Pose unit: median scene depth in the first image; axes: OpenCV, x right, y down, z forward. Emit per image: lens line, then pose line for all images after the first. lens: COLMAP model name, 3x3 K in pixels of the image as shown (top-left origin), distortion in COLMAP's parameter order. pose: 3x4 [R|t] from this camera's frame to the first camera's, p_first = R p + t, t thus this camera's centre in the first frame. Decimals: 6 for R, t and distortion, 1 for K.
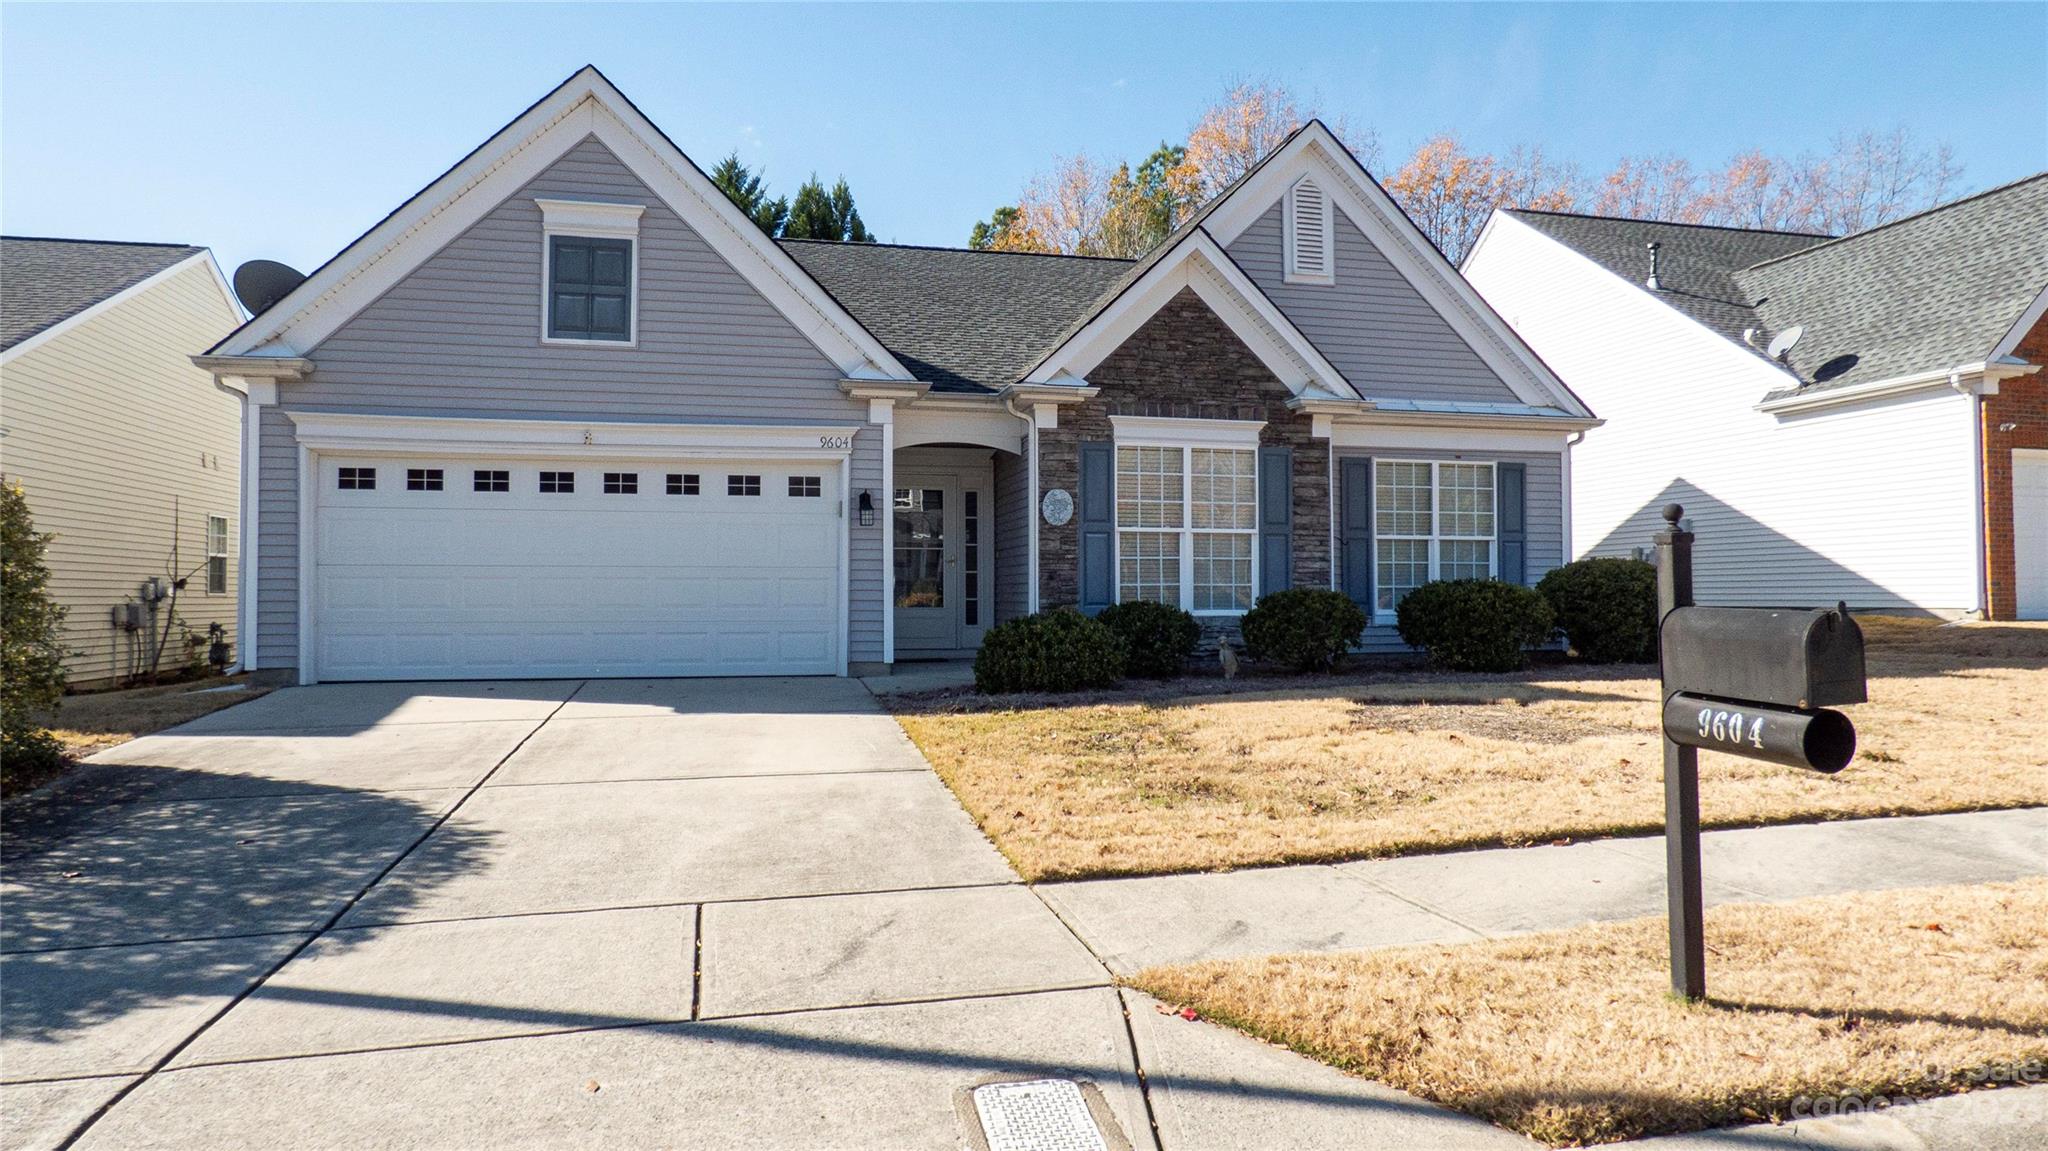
lens RADIAL K [[1238.3, 0, 1020.9], [0, 1238.3, 567.1], [0, 0, 1]] dist [-0.035654, 0.029898]
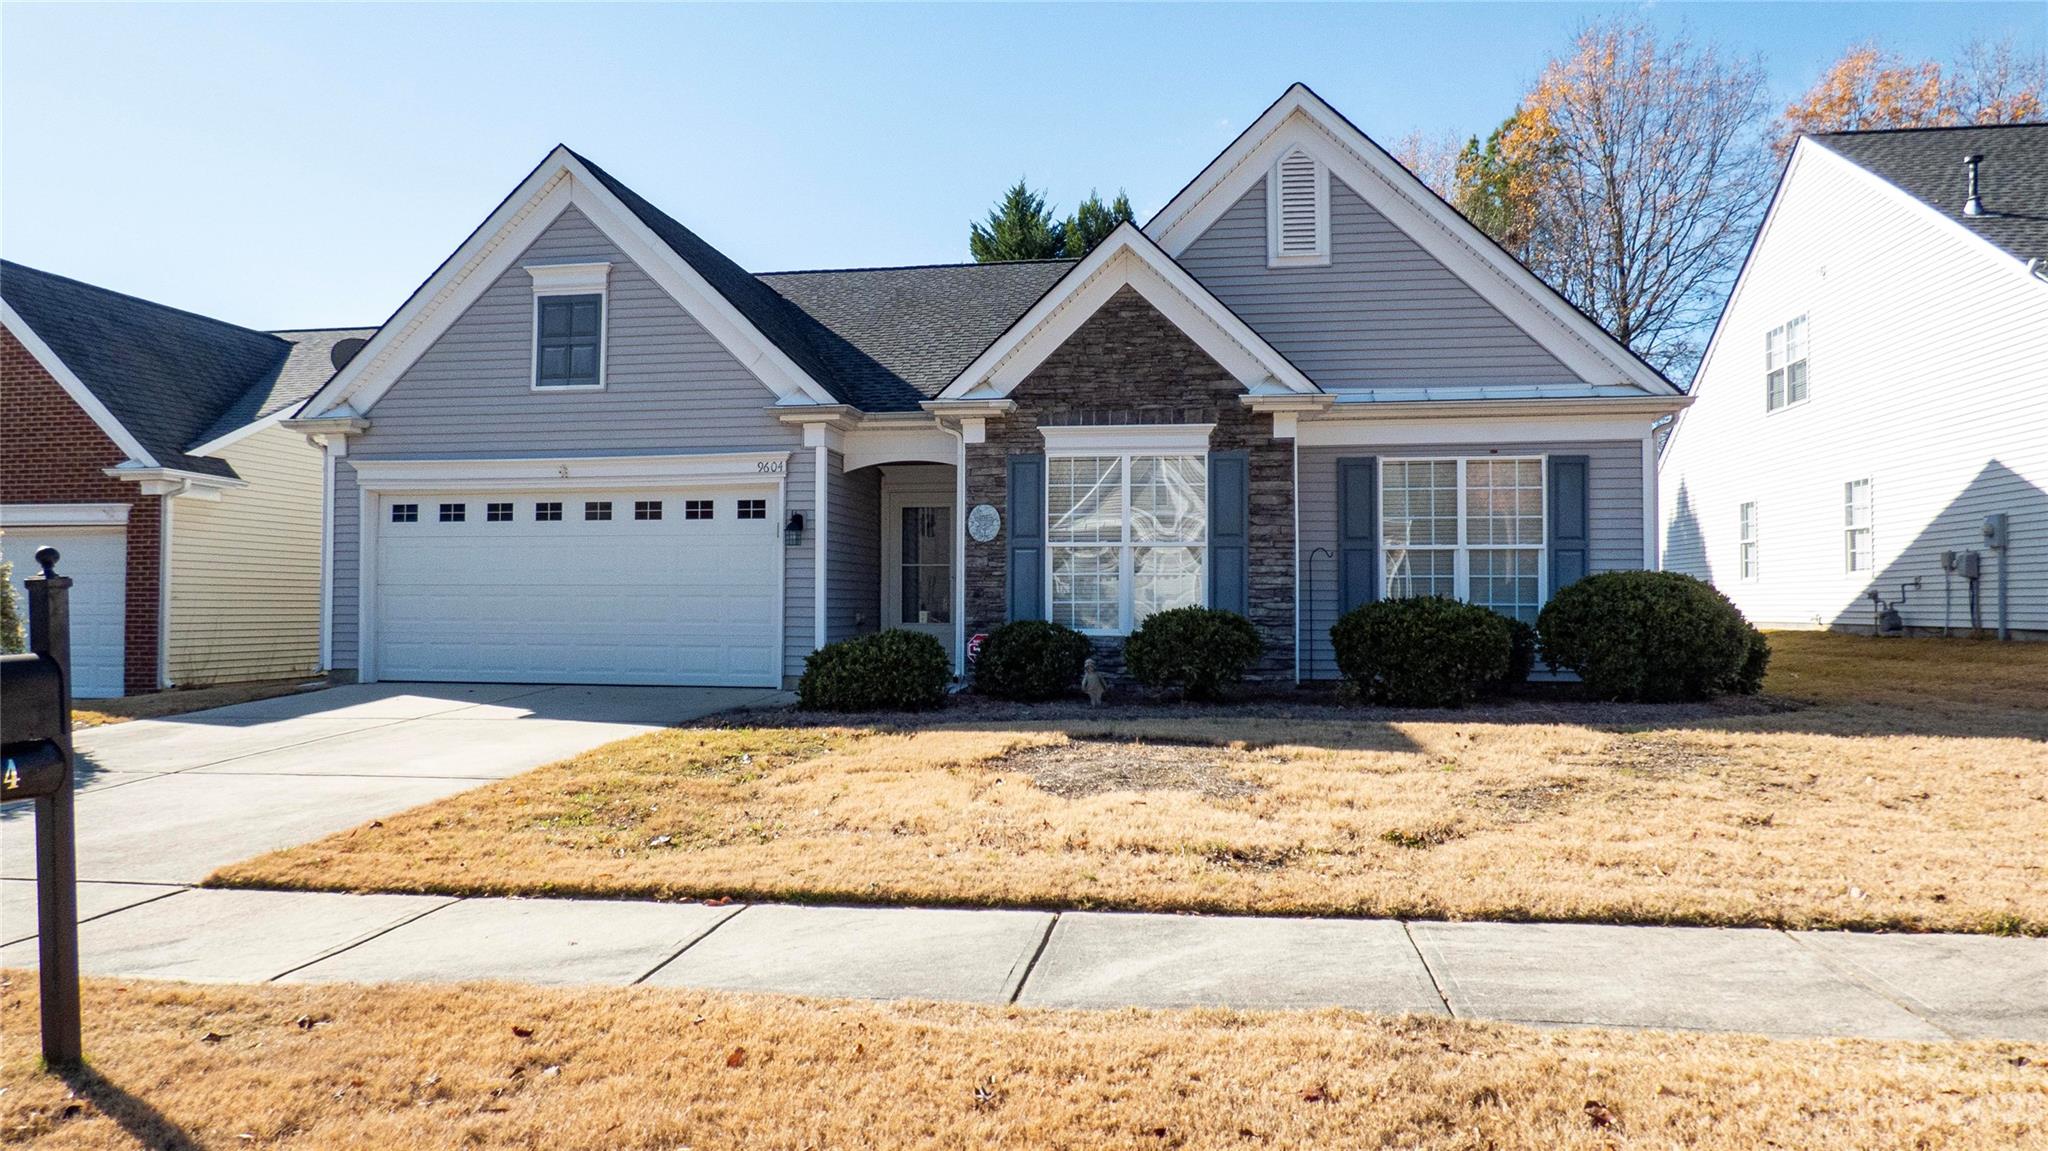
lens RADIAL K [[1238.3, 0, 1016.5], [0, 1238.3, 565.5], [0, 0, 1]] dist [-0.035654, 0.029898]
pose [[0.922231, -0.008160, -0.386553, 0.434021], [0.005403, 0.999952, -0.008219, -0.006783], [0.386601, 0.005491, 0.922231, 0.106824]]
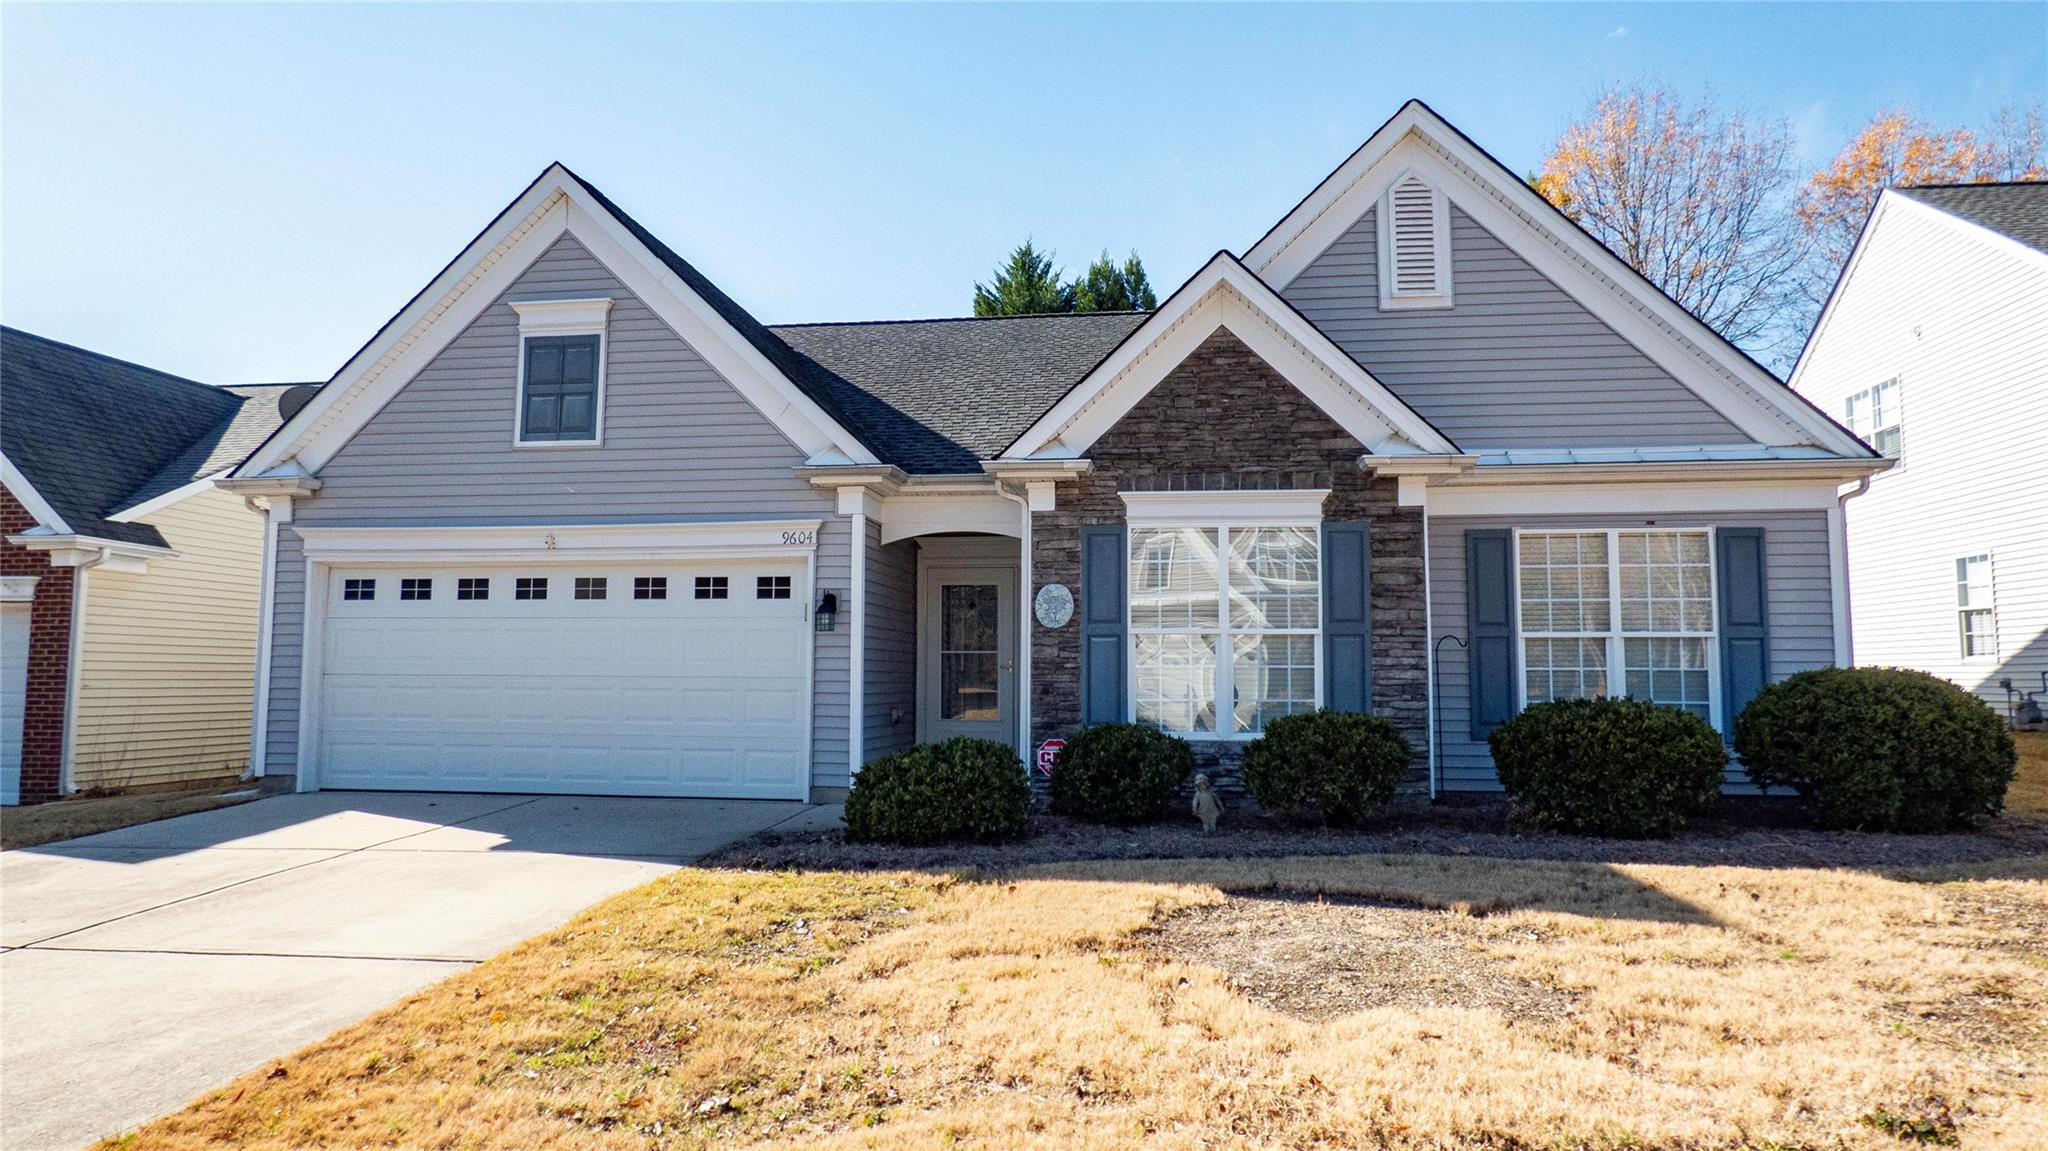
lens RADIAL K [[1238.3, 0, 1019.3], [0, 1238.3, 562.1], [0, 0, 1]] dist [-0.035654, 0.029898]
pose [[0.931219, -0.028210, -0.363366, 0.310349], [0.003435, 0.997635, -0.068647, -0.020732], [0.364443, 0.062678, 0.929114, 0.224190]]
